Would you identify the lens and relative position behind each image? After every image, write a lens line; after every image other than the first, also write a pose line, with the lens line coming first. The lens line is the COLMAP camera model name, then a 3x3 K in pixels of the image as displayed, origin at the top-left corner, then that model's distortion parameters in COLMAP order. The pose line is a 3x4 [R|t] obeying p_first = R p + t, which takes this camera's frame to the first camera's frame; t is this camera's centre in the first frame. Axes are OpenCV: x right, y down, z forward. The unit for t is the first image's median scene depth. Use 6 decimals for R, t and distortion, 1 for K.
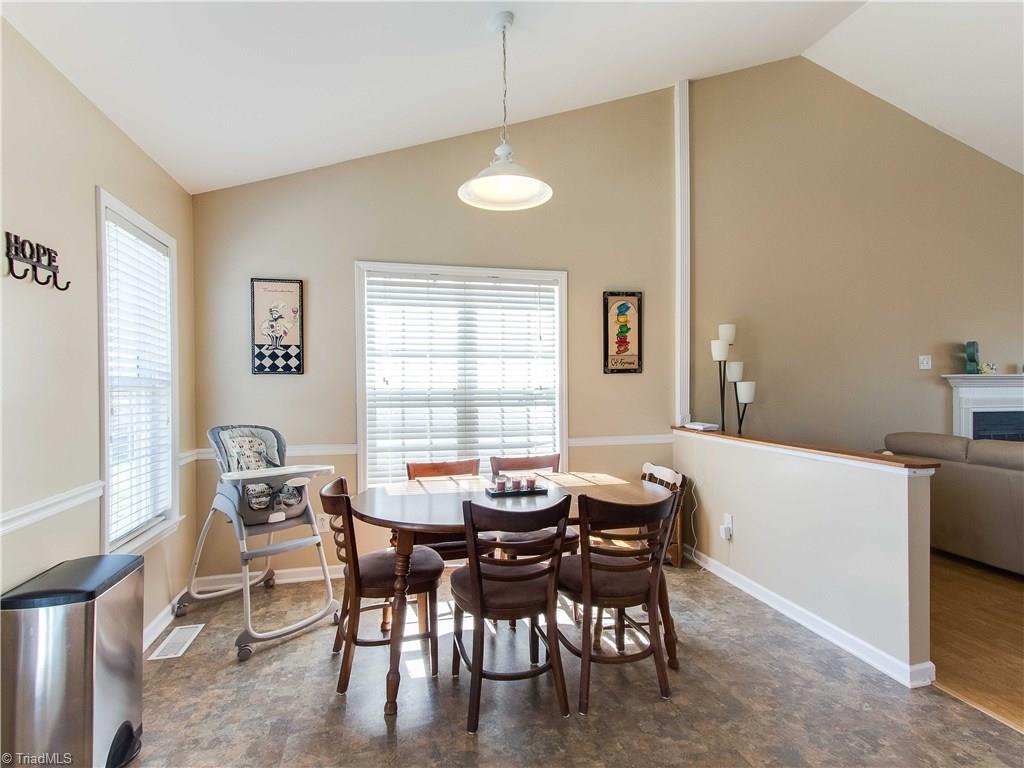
lens RADIAL K [[522.1, 0, 517.0], [0, 522.1, 383.3], [0, 0, 1]] dist [0.020696, -0.000129]
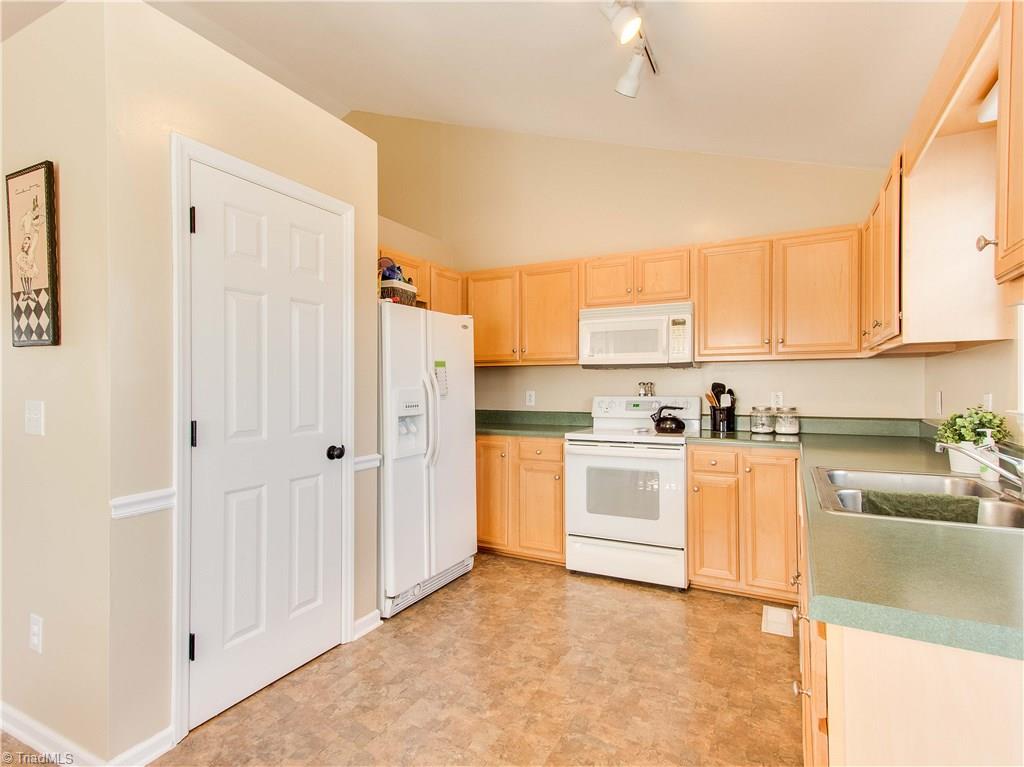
lens RADIAL K [[522.1, 0, 507.0], [0, 522.1, 384.2], [0, 0, 1]] dist [0.020696, -0.000129]
pose [[-0.748000, 0.016378, 0.663497, -0.271127], [0.010858, 0.999864, -0.012440, 0.011504], [-0.663610, -0.002101, -0.748076, 0.390459]]
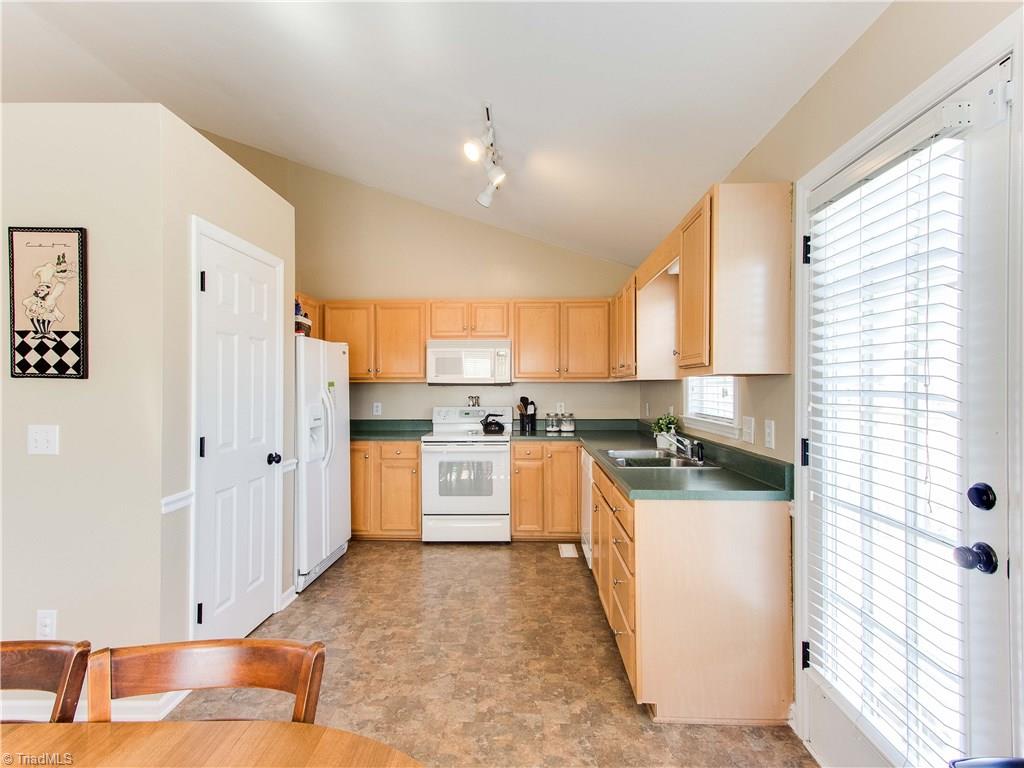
lens RADIAL K [[522.1, 0, 505.2], [0, 522.1, 383.9], [0, 0, 1]] dist [0.020696, -0.000129]
pose [[-0.960896, 0.017269, 0.276370, -0.249681], [0.013995, 0.999807, -0.013817, -0.014741], [-0.276555, -0.009409, -0.960952, 0.740452]]
